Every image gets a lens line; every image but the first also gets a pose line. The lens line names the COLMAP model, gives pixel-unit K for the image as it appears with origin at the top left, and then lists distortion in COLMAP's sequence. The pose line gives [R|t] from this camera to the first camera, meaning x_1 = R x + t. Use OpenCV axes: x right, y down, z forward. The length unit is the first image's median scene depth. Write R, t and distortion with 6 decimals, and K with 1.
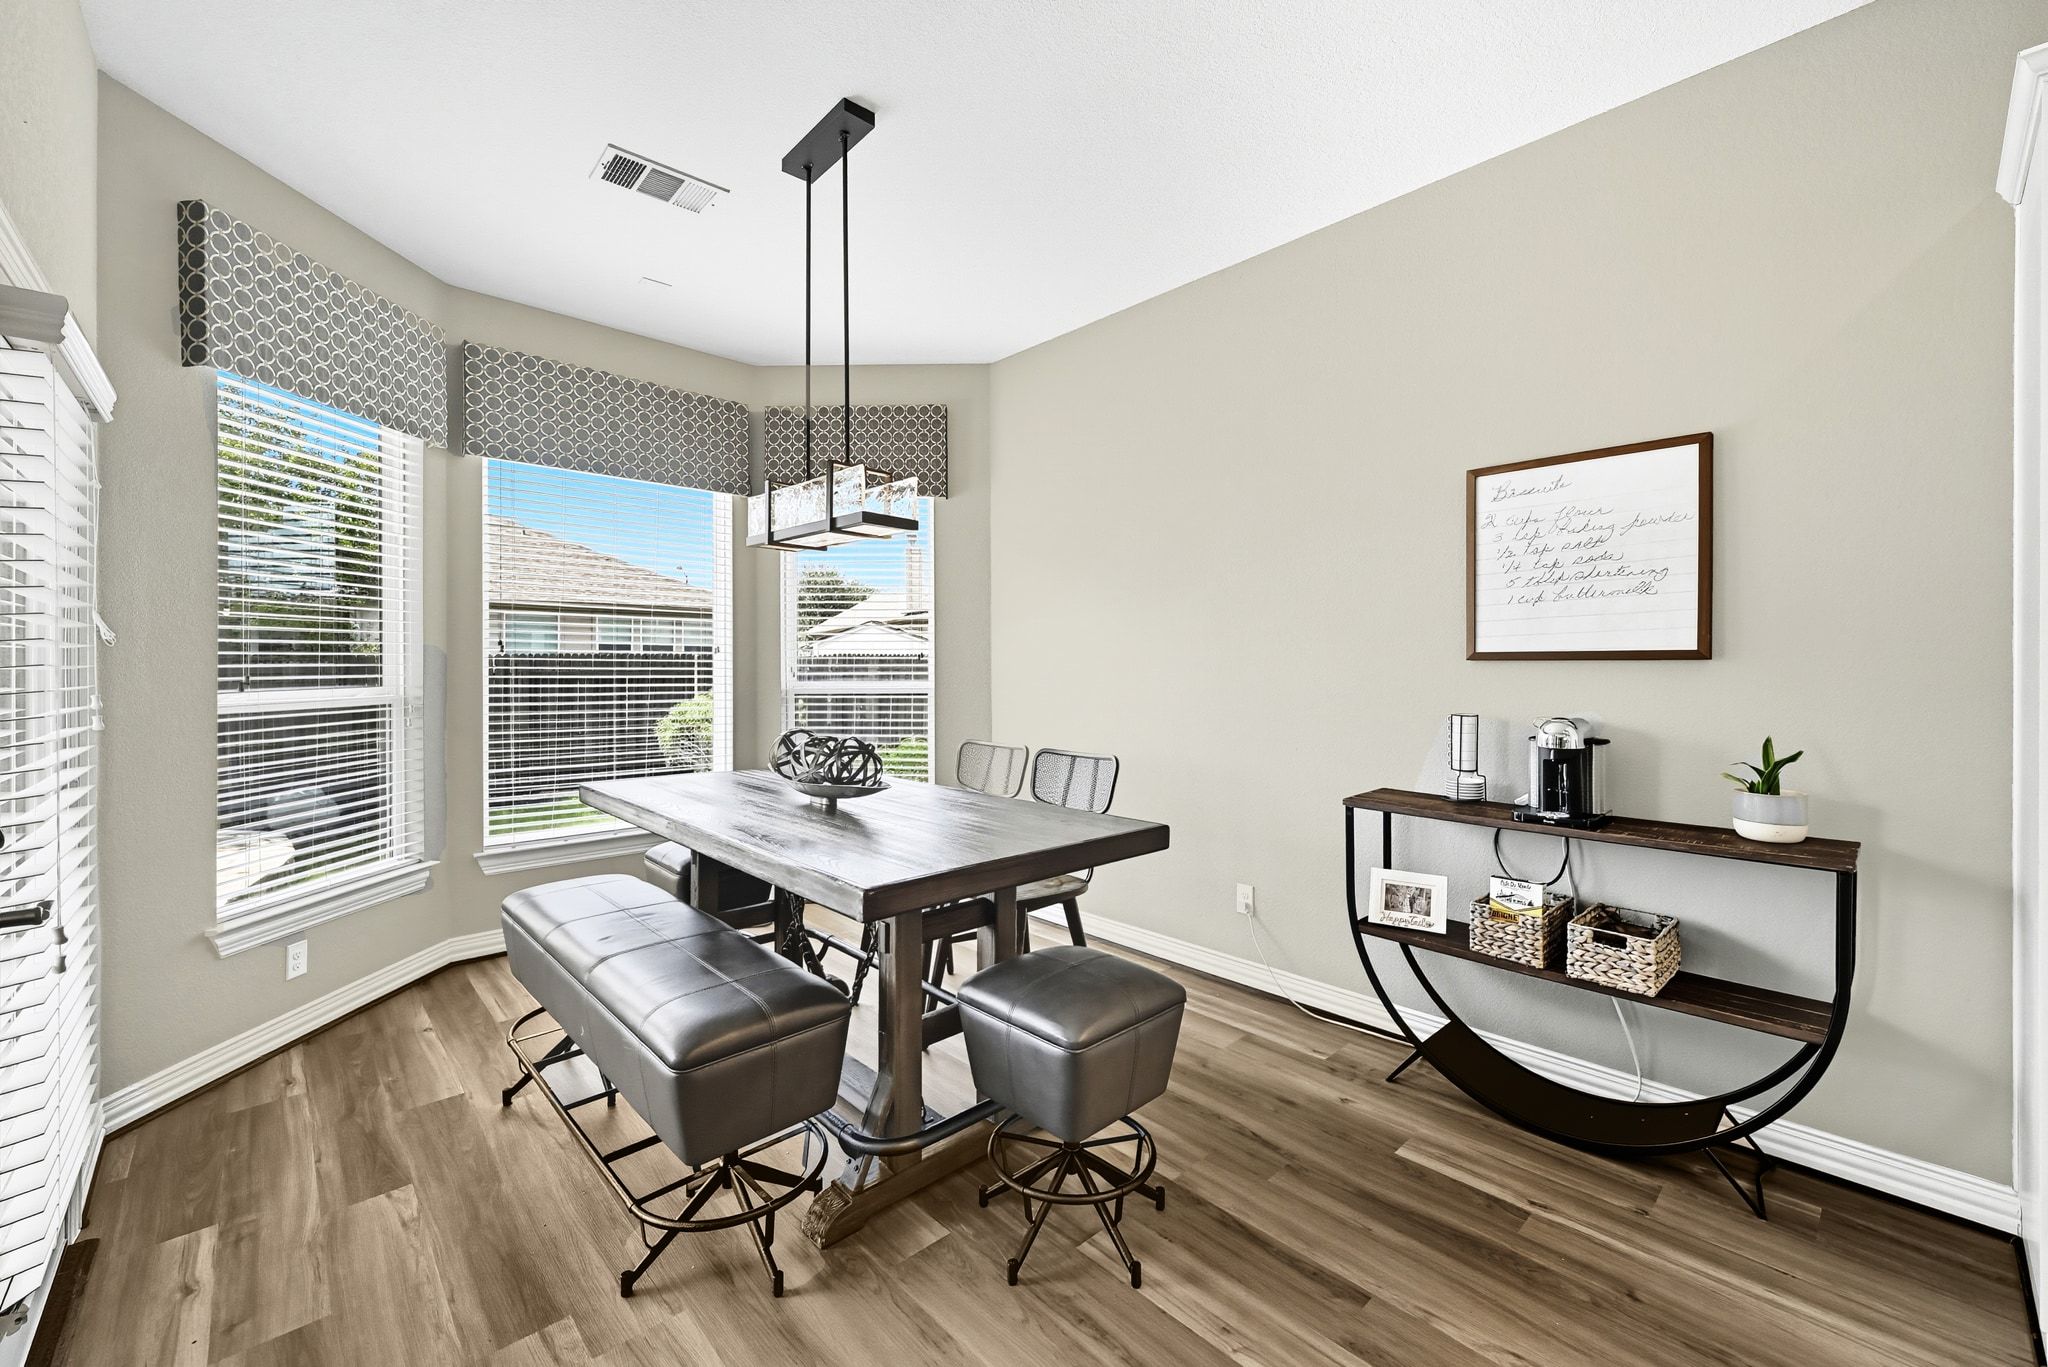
lens RADIAL K [[835.8, 0, 1030.0], [0, 835.8, 668.0], [0, 0, 1]] dist [0.002034, 0.000444]
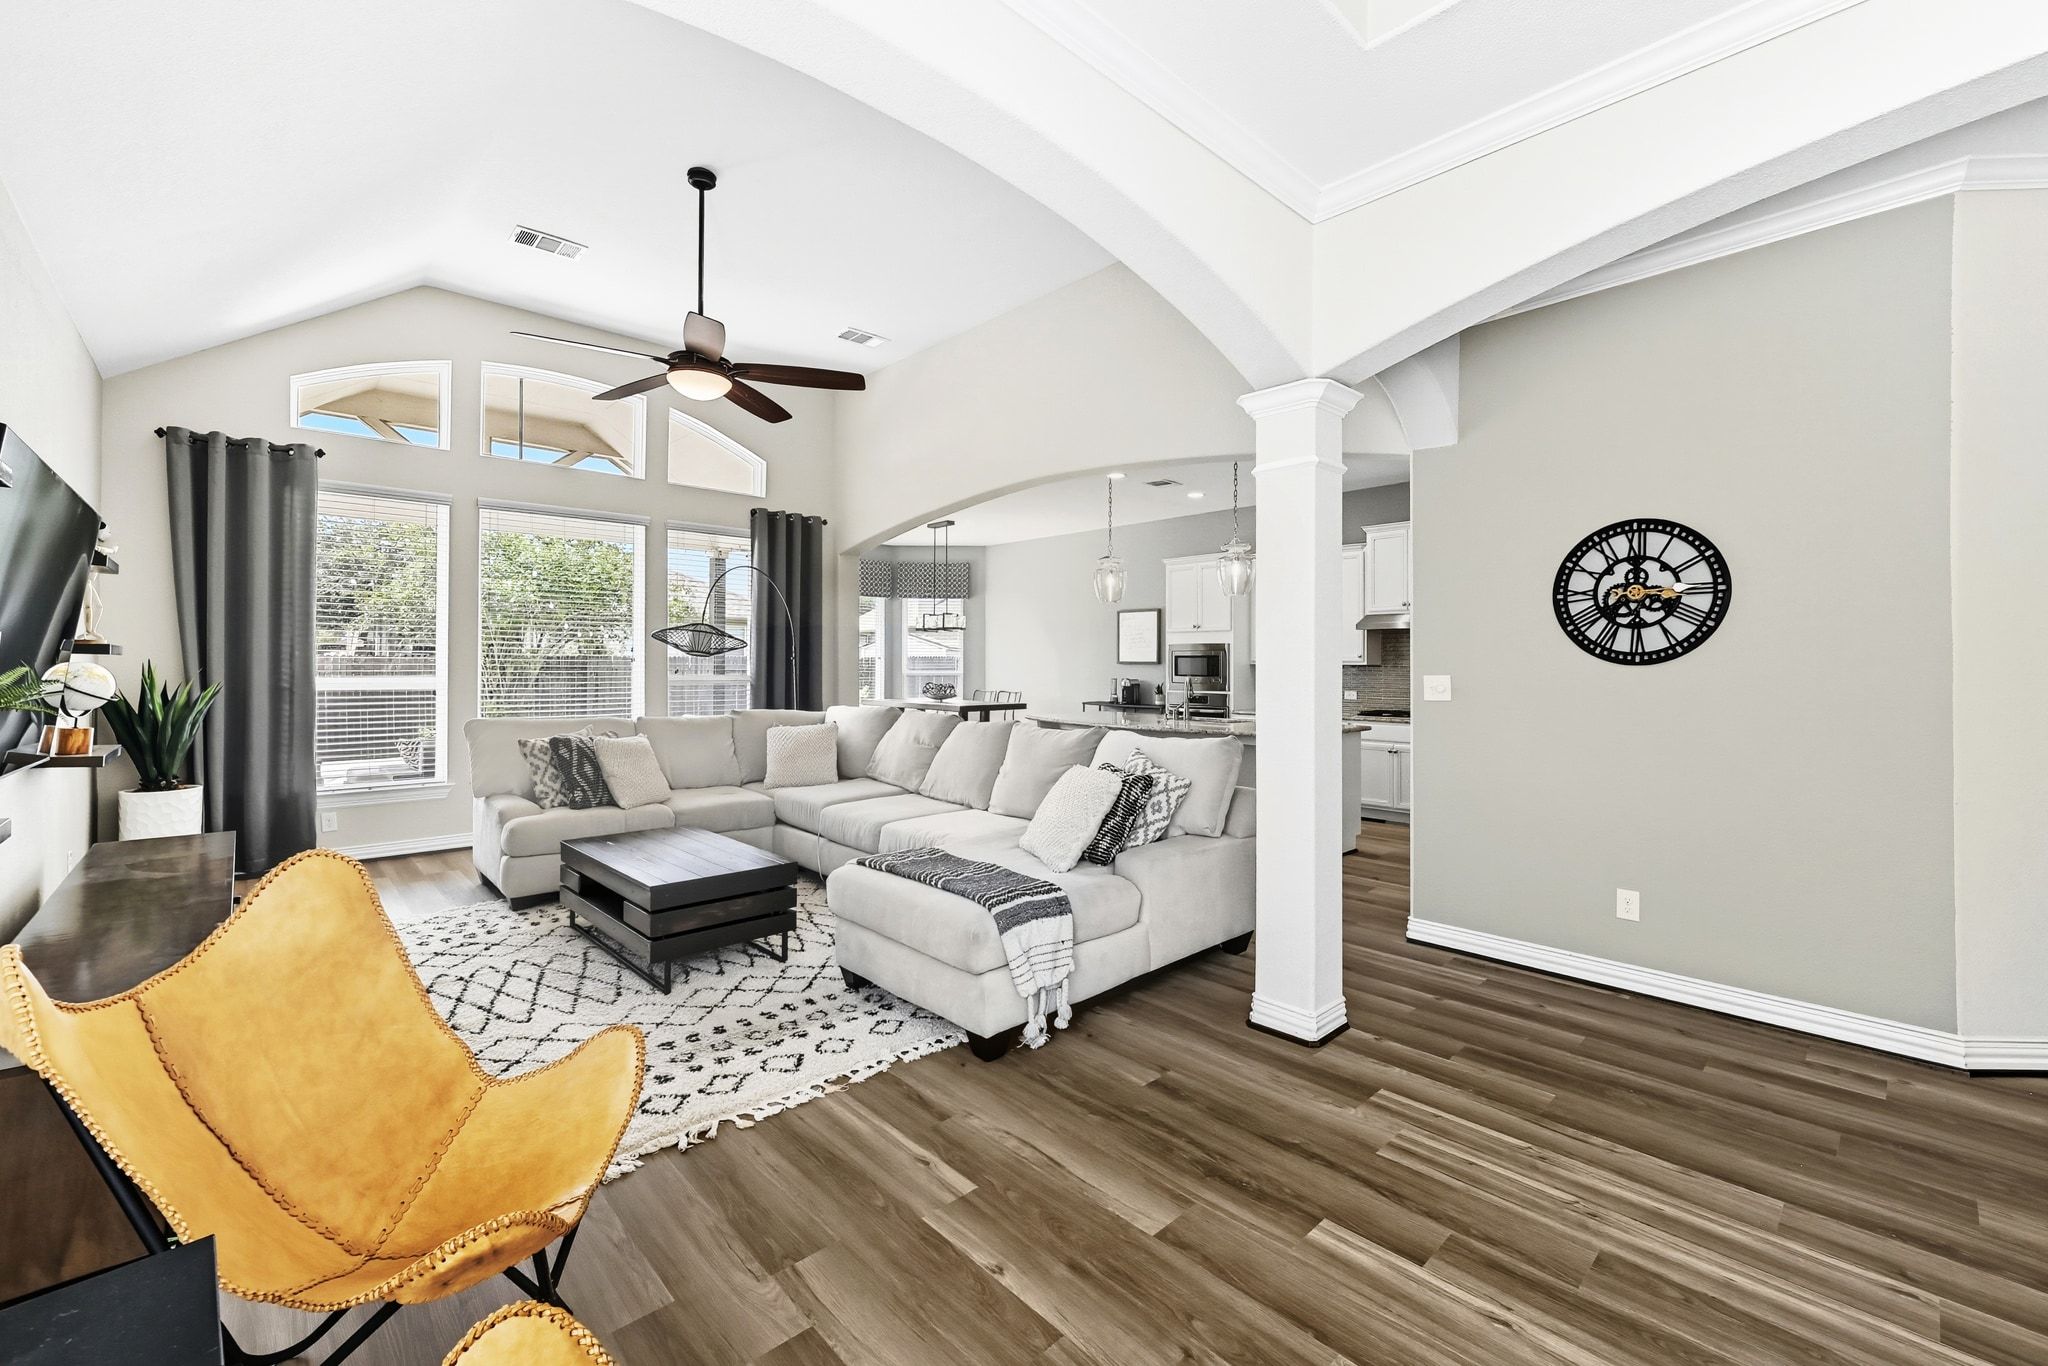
lens RADIAL K [[835.8, 0, 1030.0], [0, 835.8, 667.5], [0, 0, 1]] dist [0.002034, 0.000444]
pose [[0.999926, 0.012087, 0.001043, 0.165235], [-0.012090, 0.999920, 0.003693, -0.005110], [-0.000998, -0.003706, 0.999993, -2.917658]]
